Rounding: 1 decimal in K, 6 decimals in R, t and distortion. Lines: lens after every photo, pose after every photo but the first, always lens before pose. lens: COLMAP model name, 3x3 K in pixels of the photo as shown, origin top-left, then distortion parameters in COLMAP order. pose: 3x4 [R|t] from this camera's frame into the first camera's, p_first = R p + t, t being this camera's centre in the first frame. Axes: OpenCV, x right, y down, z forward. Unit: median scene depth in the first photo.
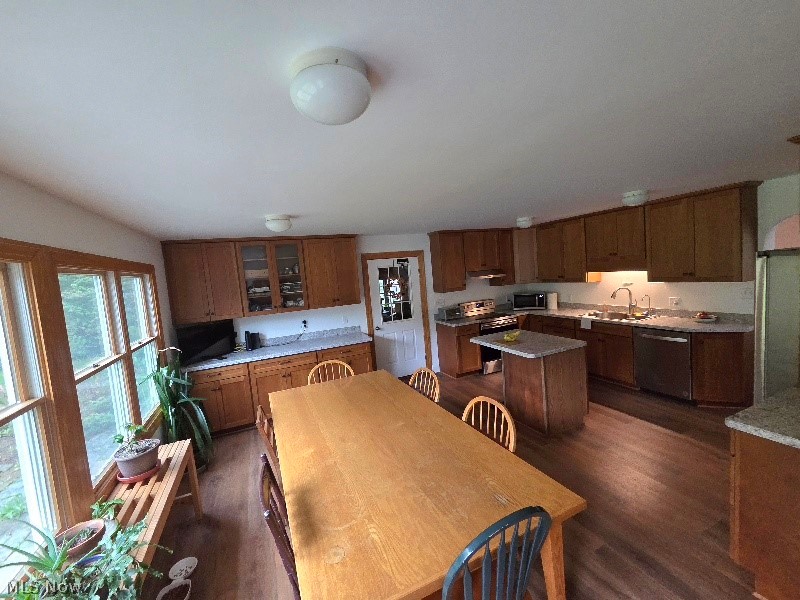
lens RADIAL K [[327.6, 0, 396.0], [0, 327.6, 297.9], [0, 0, 1]] dist [0.000526, -0.000069]
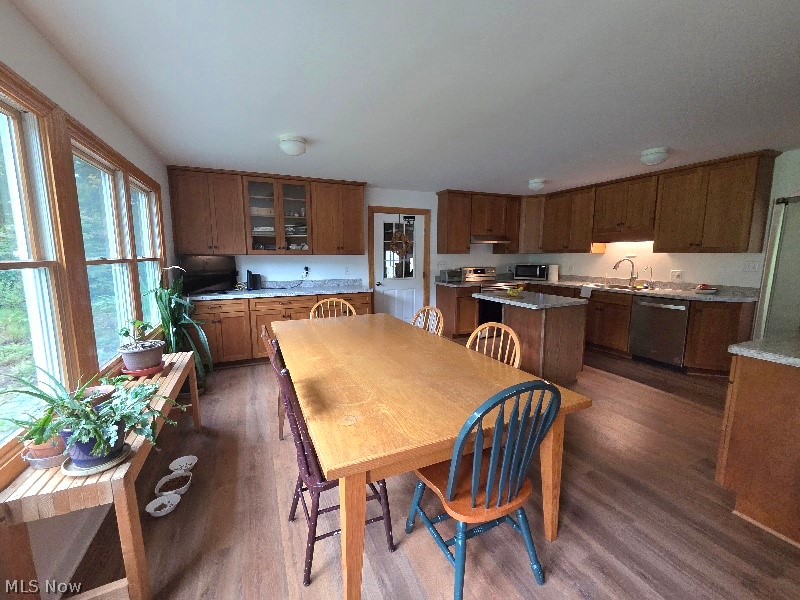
lens RADIAL K [[326.7, 0, 394.1], [0, 326.7, 299.4], [0, 0, 1]] dist [0.000488, -0.000222]
pose [[0.996613, 0.080505, 0.016750, -0.028834], [-0.081279, 0.995322, 0.052234, 0.113272], [-0.012467, -0.053419, 0.998494, 0.001377]]
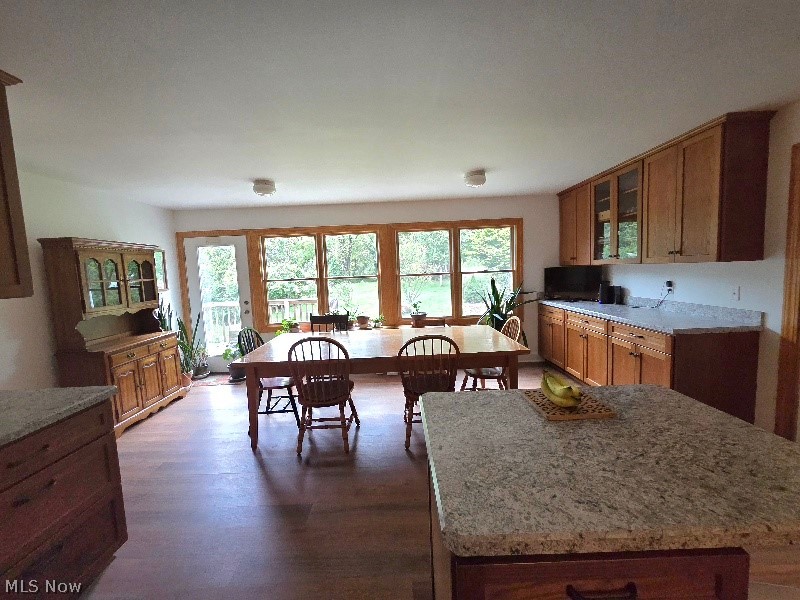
lens RADIAL K [[327.6, 0, 396.0], [0, 327.6, 297.9], [0, 0, 1]] dist [0.000526, -0.000069]
pose [[-0.388860, 0.180222, -0.903498, 0.644602], [-0.001618, 0.980545, 0.196287, -0.031797], [0.921295, 0.077790, -0.381003, 0.908529]]
